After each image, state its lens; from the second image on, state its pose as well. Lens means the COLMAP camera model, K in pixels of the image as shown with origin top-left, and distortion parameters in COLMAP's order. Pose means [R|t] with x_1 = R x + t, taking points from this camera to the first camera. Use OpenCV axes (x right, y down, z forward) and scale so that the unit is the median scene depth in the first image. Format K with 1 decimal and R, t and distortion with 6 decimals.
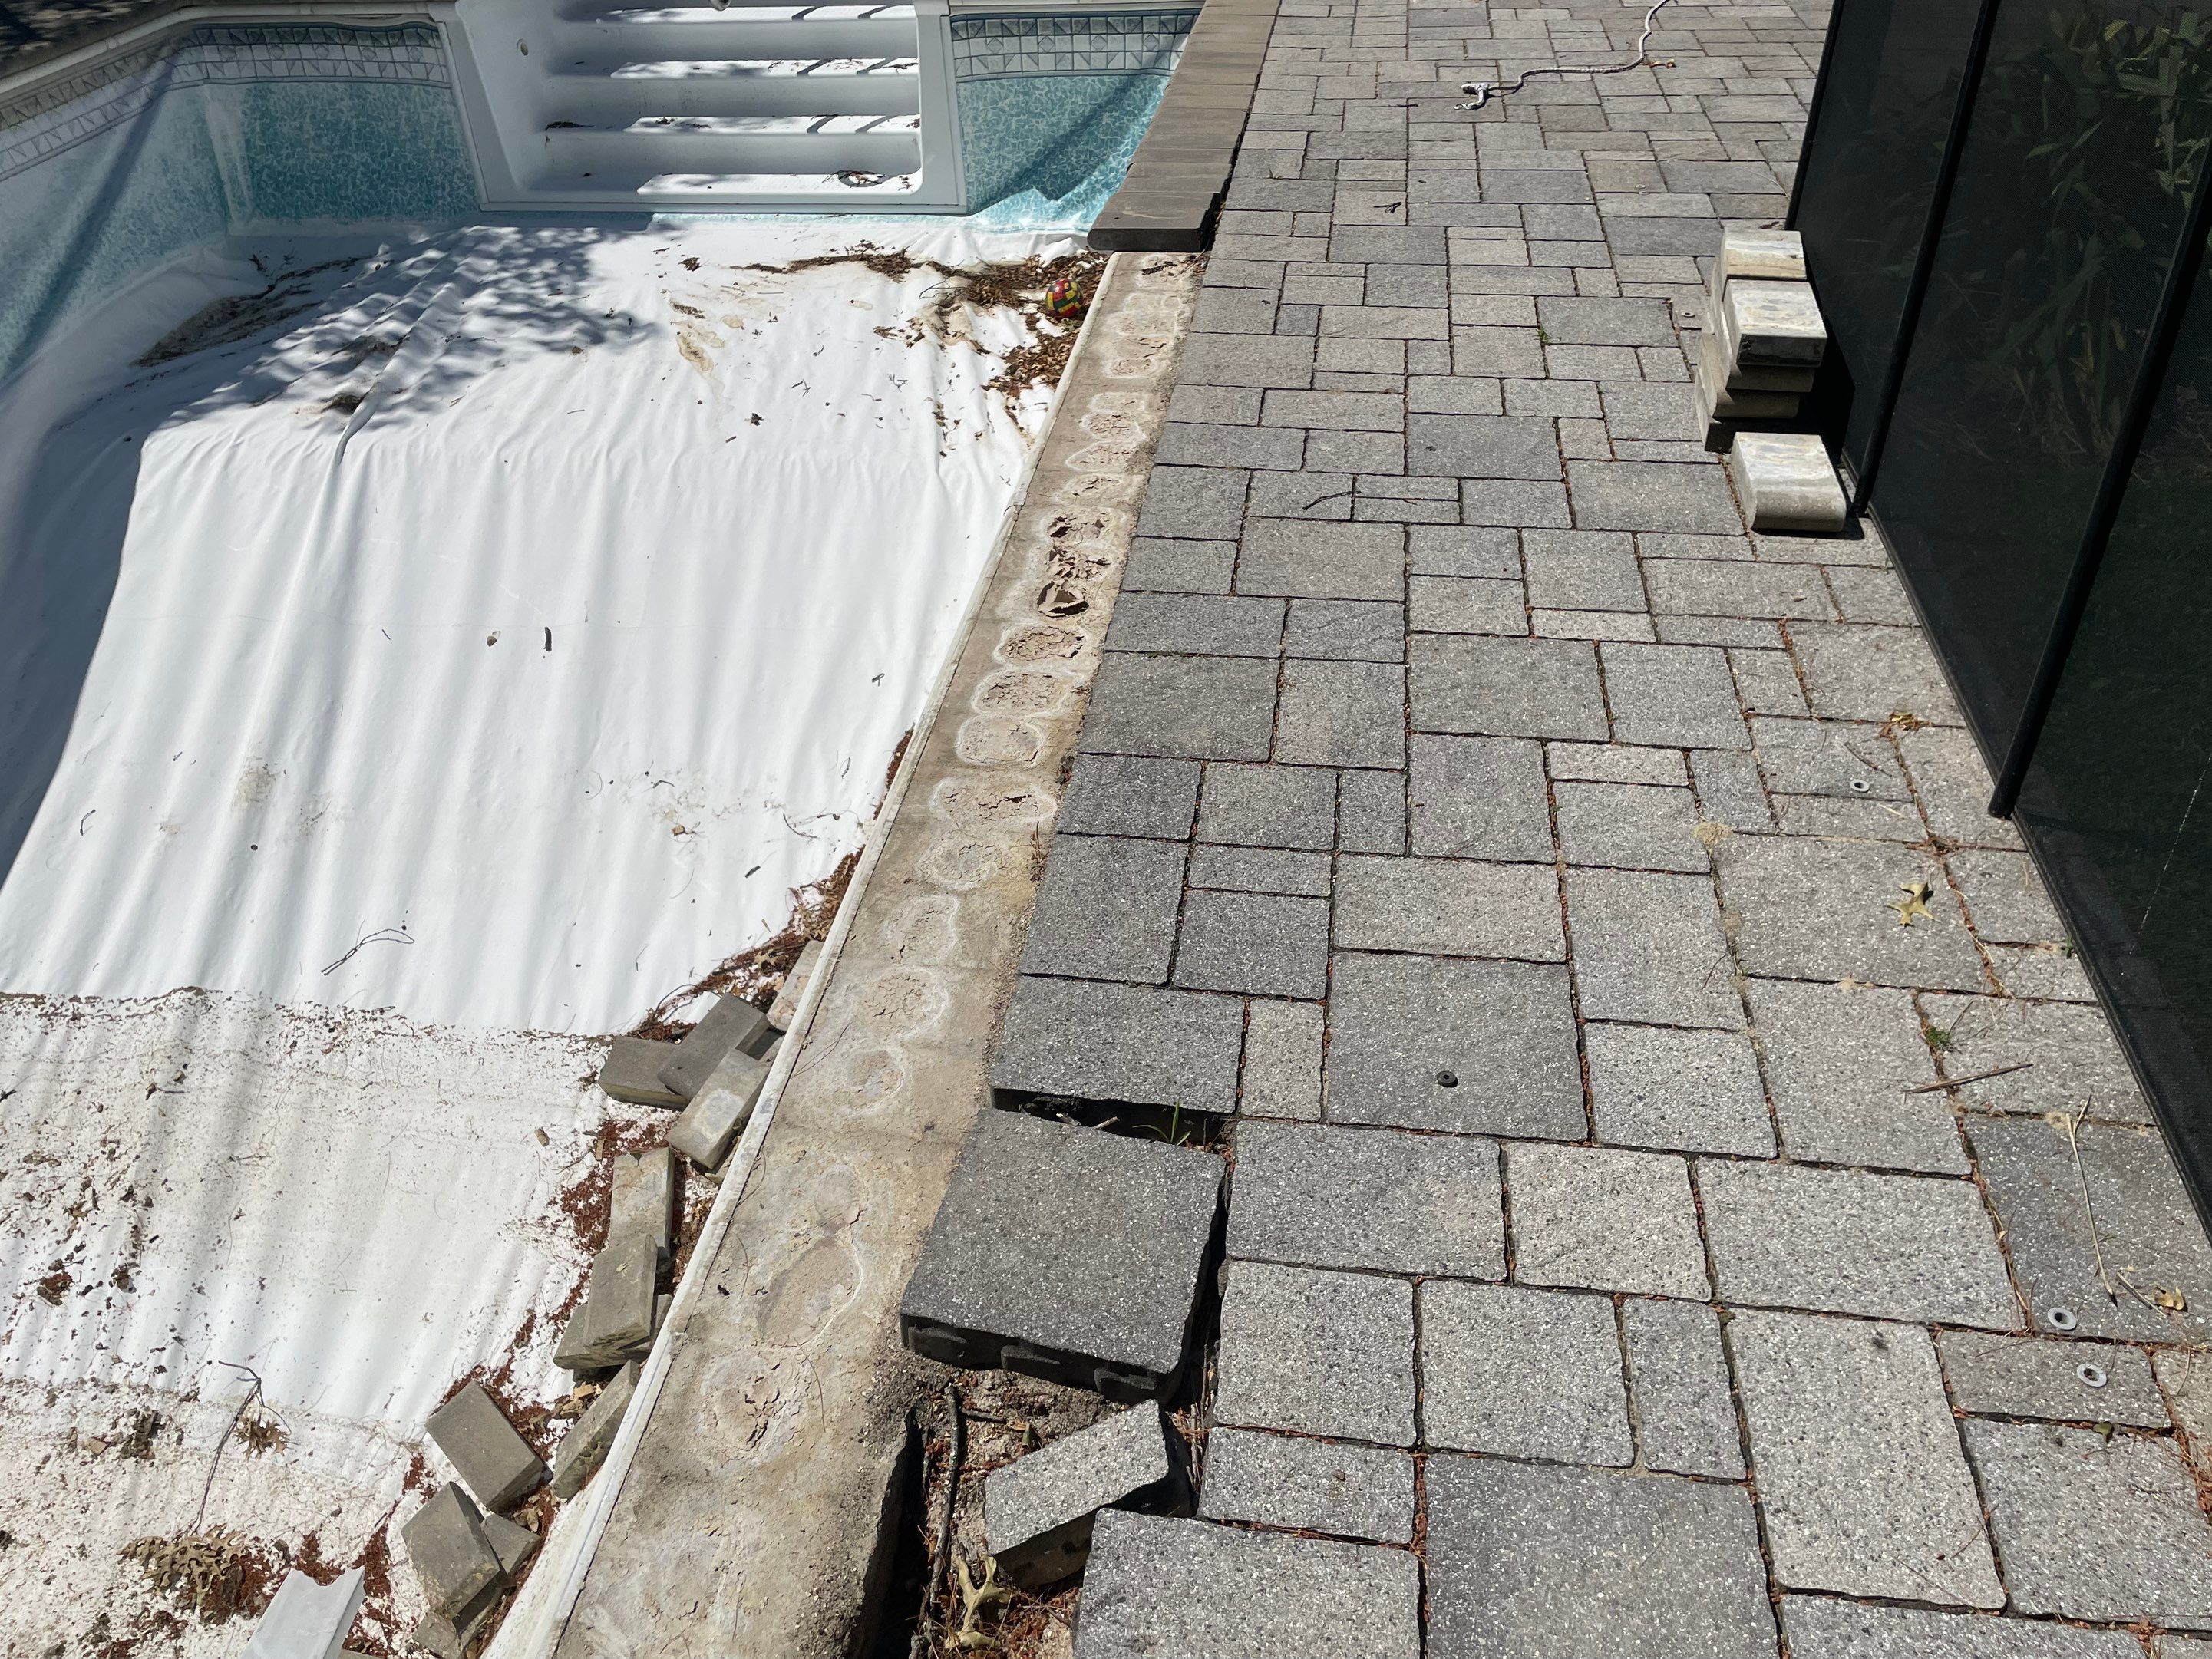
lens RADIAL K [[1671.9, 0, 1101.0], [0, 1671.9, 796.9], [0, 0, 1]] dist [0.099646, -0.134633]
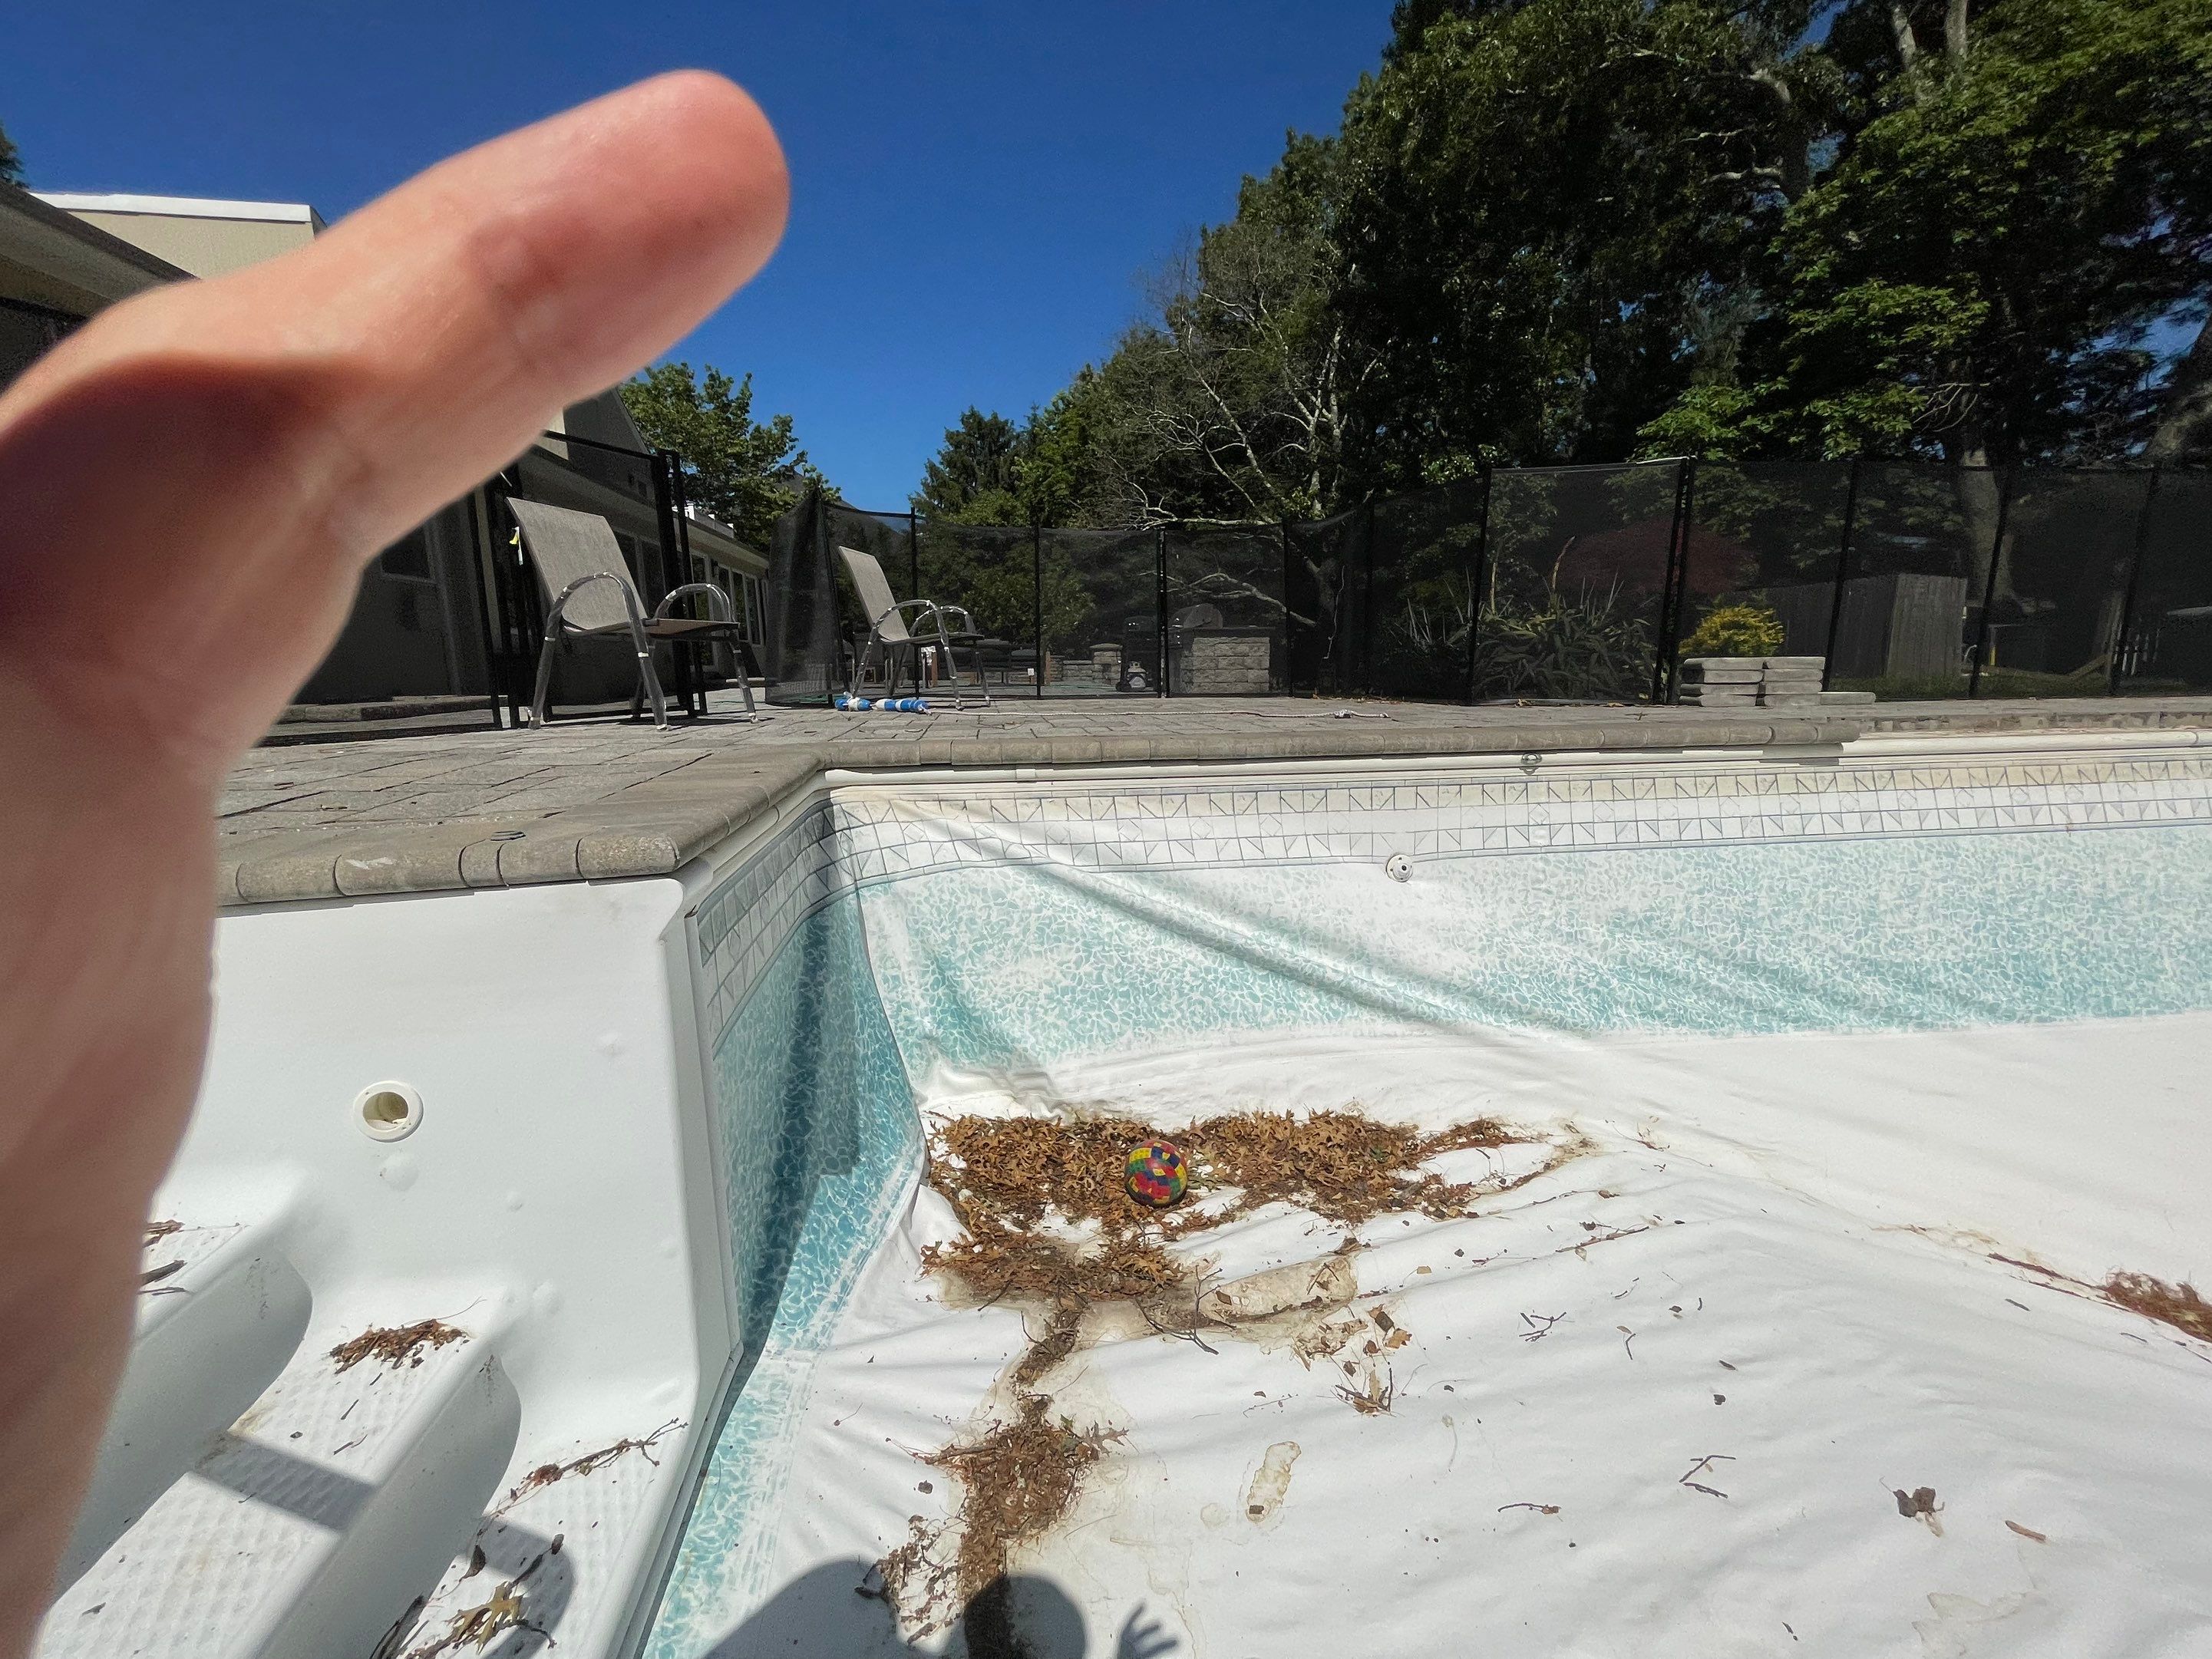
lens RADIAL K [[902.4, 0, 1106.1], [0, 902.4, 816.8], [0, 0, 1]] dist [0.001746, -0.001488]
pose [[-0.272807, -0.120194, 0.954531, -0.481660], [0.583794, 0.767937, 0.263548, -0.751711], [-0.764696, 0.629148, -0.139330, 1.490869]]
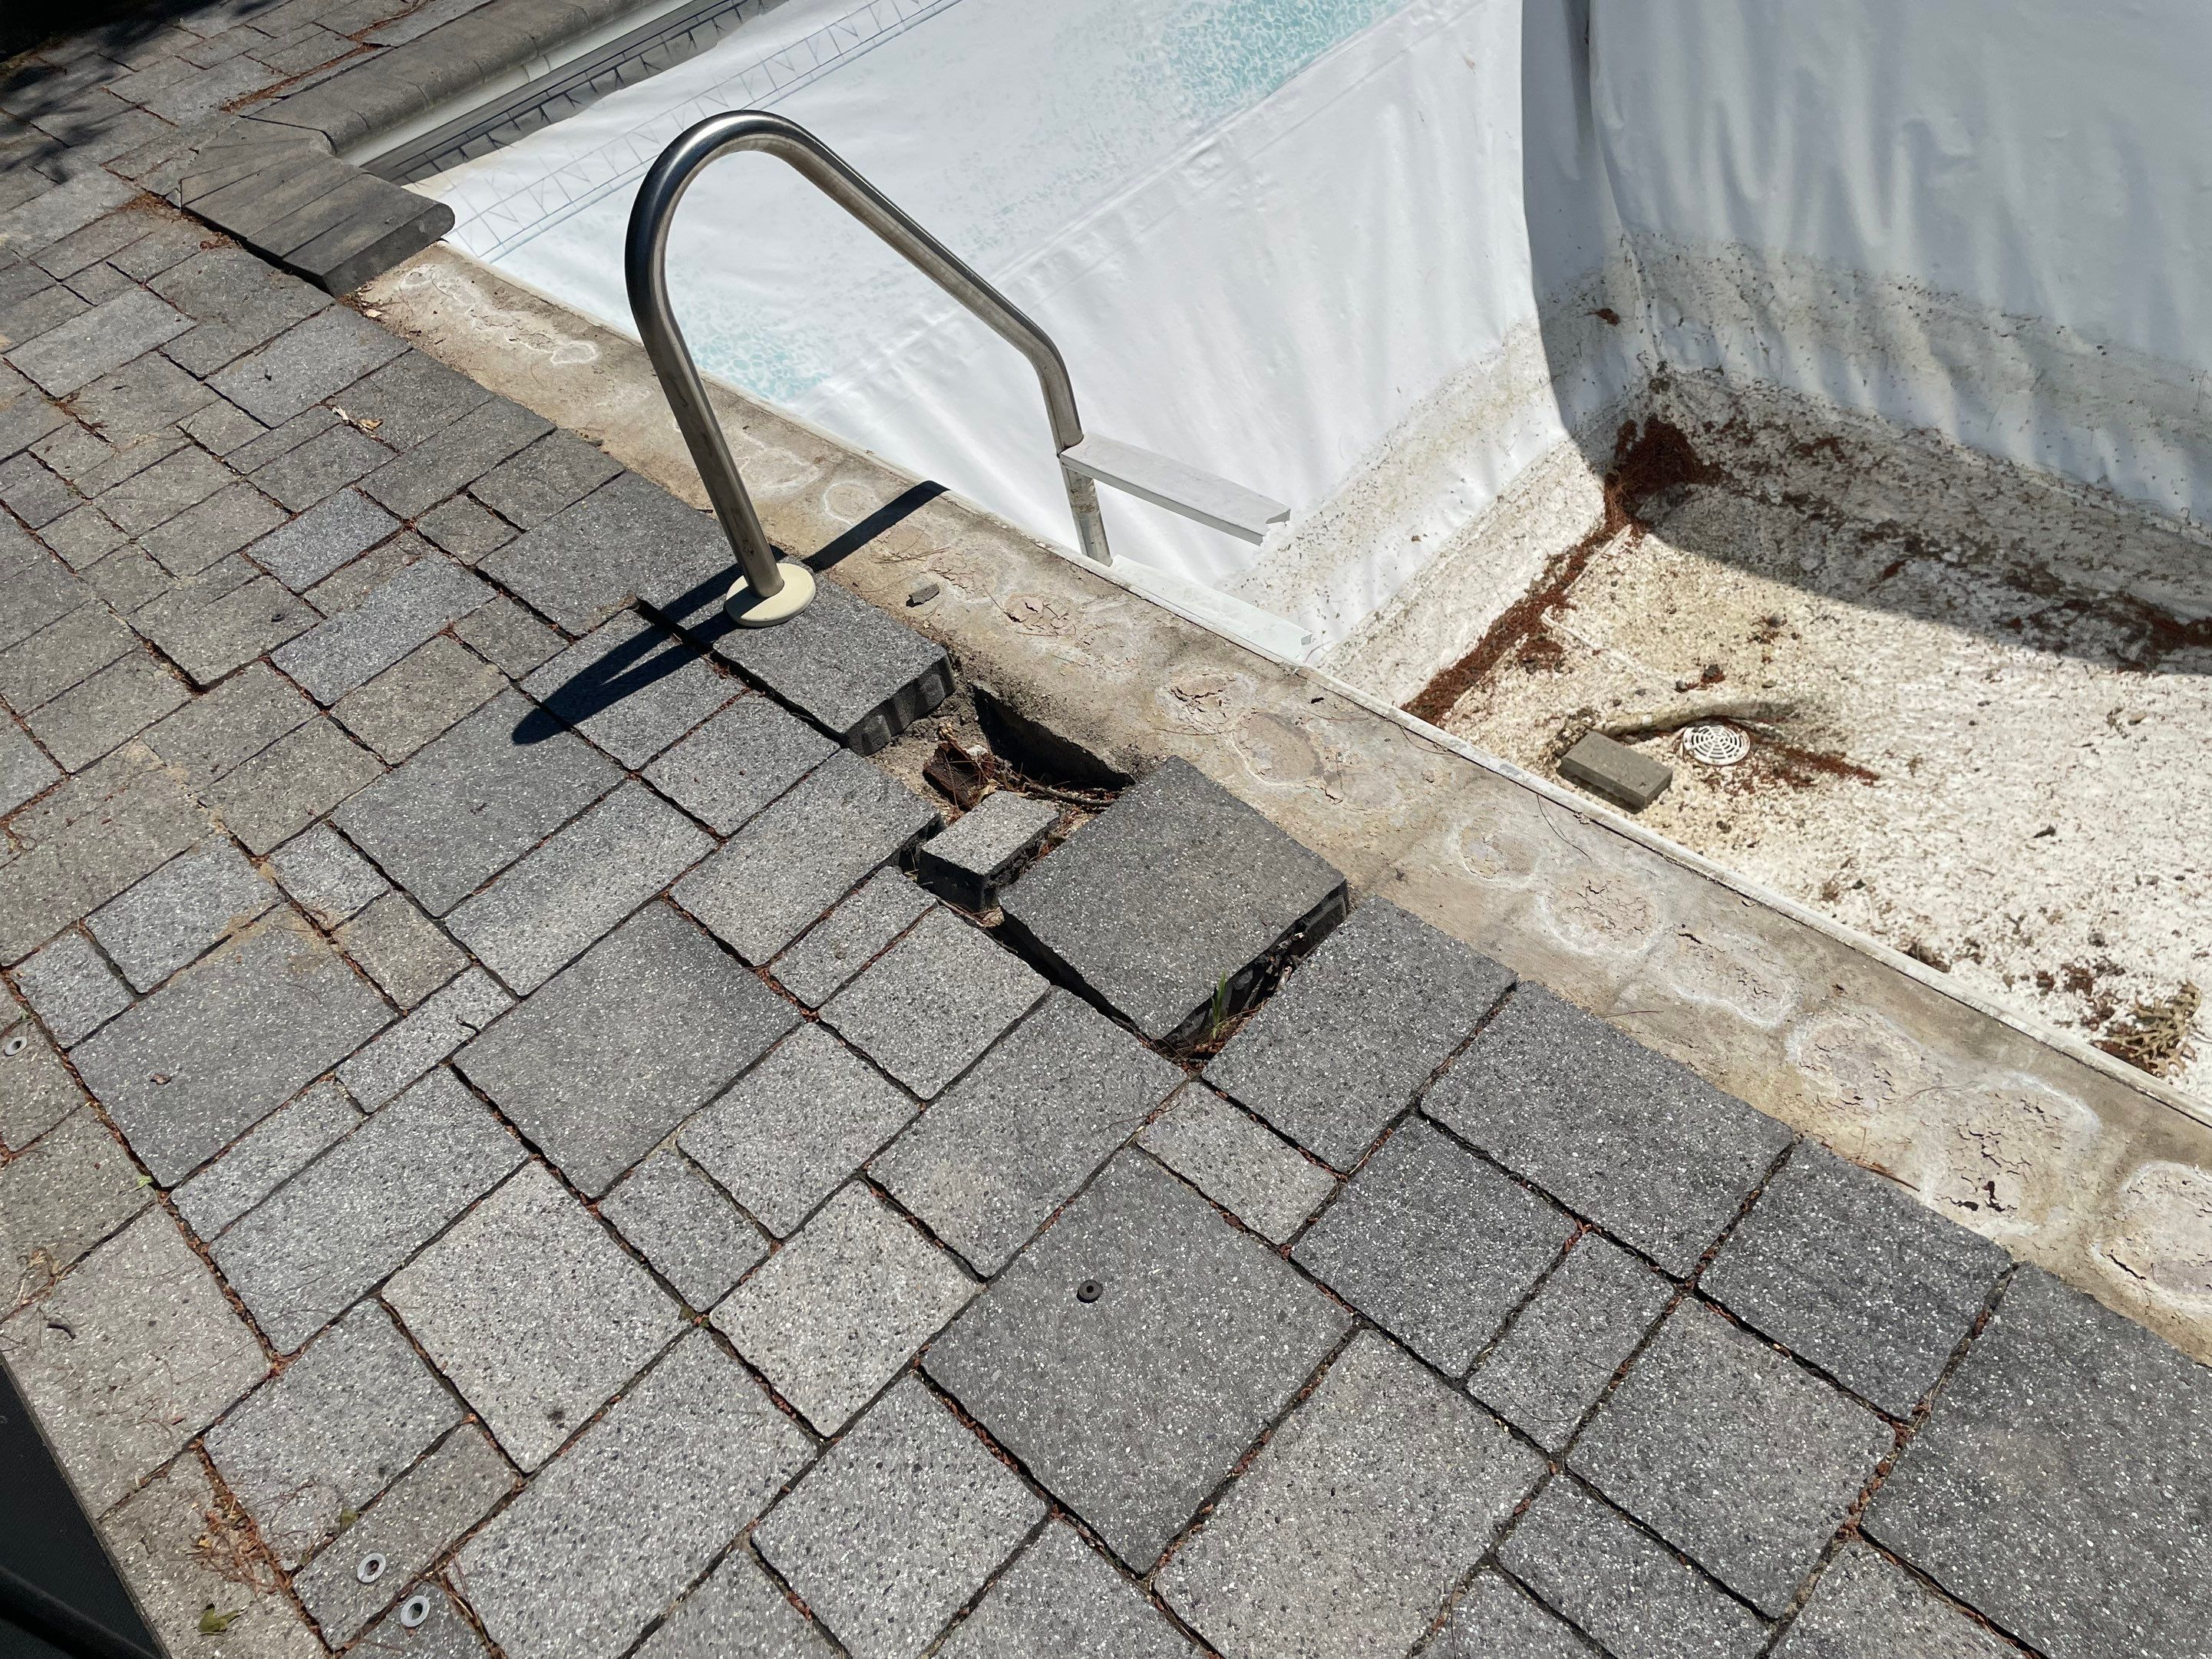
lens RADIAL K [[1671.9, 0, 1123.5], [0, 1671.9, 793.0], [0, 0, 1]] dist [0.099646, -0.134633]
pose [[-0.567188, 0.680655, -0.463688, 0.169959], [-0.326827, 0.330764, 0.885313, -0.261988], [0.755964, 0.653684, 0.034851, 0.345783]]
